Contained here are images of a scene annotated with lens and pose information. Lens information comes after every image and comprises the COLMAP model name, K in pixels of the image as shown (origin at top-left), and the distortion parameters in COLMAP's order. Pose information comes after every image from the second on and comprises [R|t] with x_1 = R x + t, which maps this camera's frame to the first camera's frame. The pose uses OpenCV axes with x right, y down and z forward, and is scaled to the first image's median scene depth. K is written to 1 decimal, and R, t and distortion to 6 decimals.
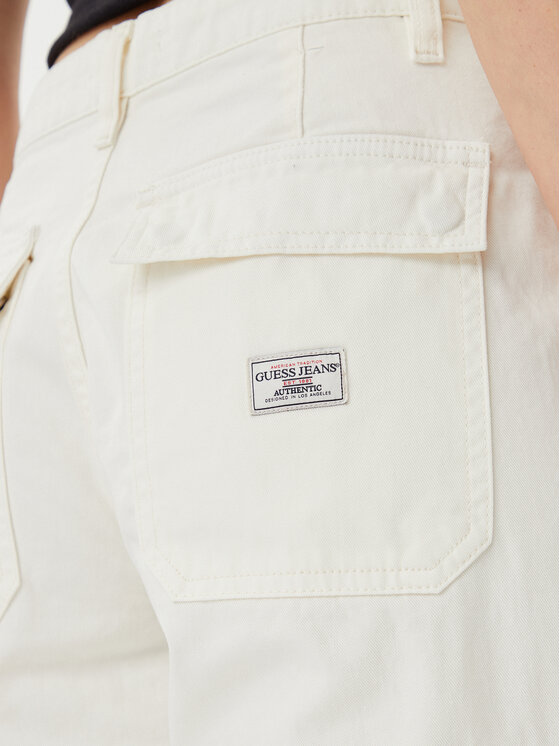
lens RADIAL K [[1996.2, 0, 280.0], [0, 1996.2, 373.0], [0, 0, 1]] dist [-0.014788, 0.300367]
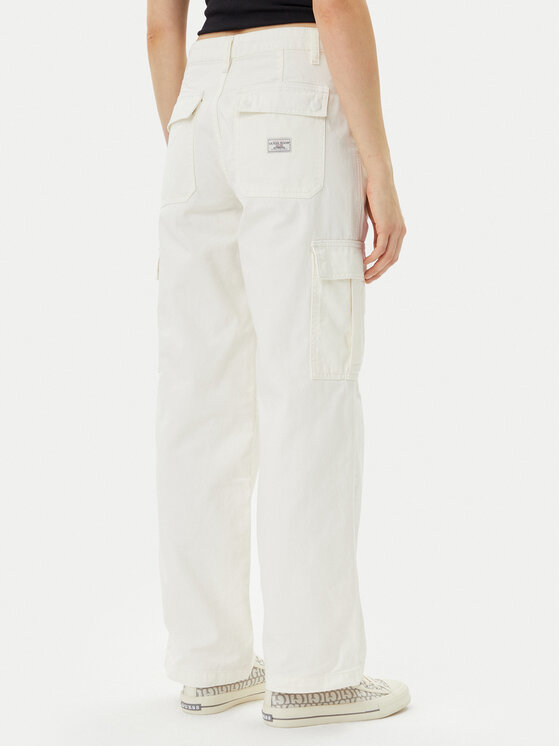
lens RADIAL K [[1638.9, 0, 280.0], [0, 1638.9, 373.0], [0, 0, 1]] dist [0.294847, -0.026740]
pose [[0.993138, 0.045396, 0.107780, -0.333789], [-0.067224, 0.975716, 0.208467, -0.245890], [-0.095699, -0.214282, 0.972072, -2.408836]]
